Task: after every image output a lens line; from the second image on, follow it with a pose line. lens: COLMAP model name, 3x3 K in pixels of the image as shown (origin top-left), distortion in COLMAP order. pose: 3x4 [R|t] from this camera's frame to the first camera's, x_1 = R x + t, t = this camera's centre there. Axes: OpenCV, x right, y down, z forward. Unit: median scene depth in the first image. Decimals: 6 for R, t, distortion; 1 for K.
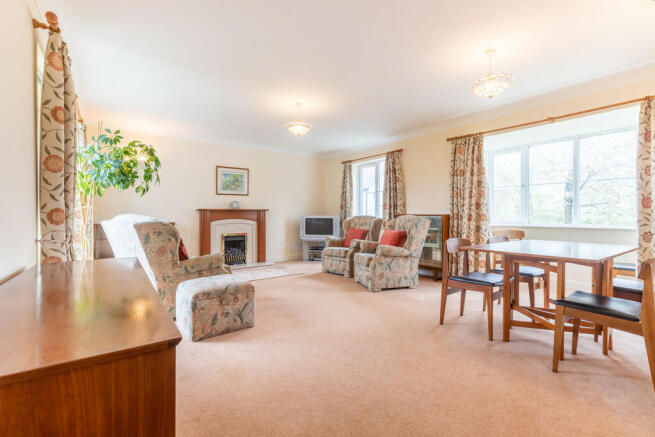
lens RADIAL K [[300.0, 0, 326.7], [0, 300.0, 213.4], [0, 0, 1]] dist [-0.001690, -0.000069]
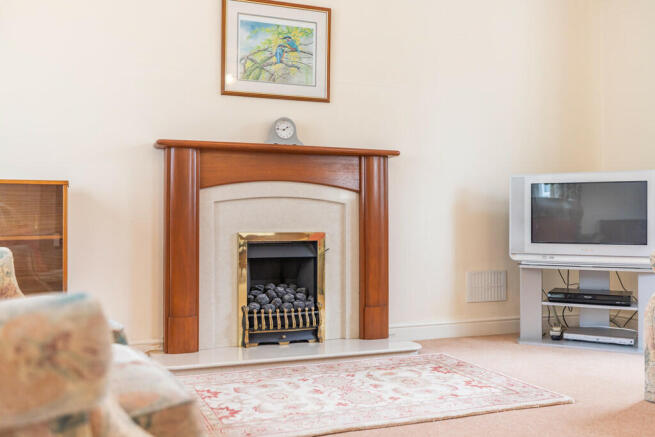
lens RADIAL K [[641.4, 0, 318.3], [0, 641.4, 195.0], [0, 0, 1]] dist [-0.003759, 0.000000]
pose [[0.963876, -0.004841, -0.266307, -0.110424], [-0.004811, 0.999355, -0.035580, 0.051815], [0.266307, 0.035576, 0.963231, 0.416545]]
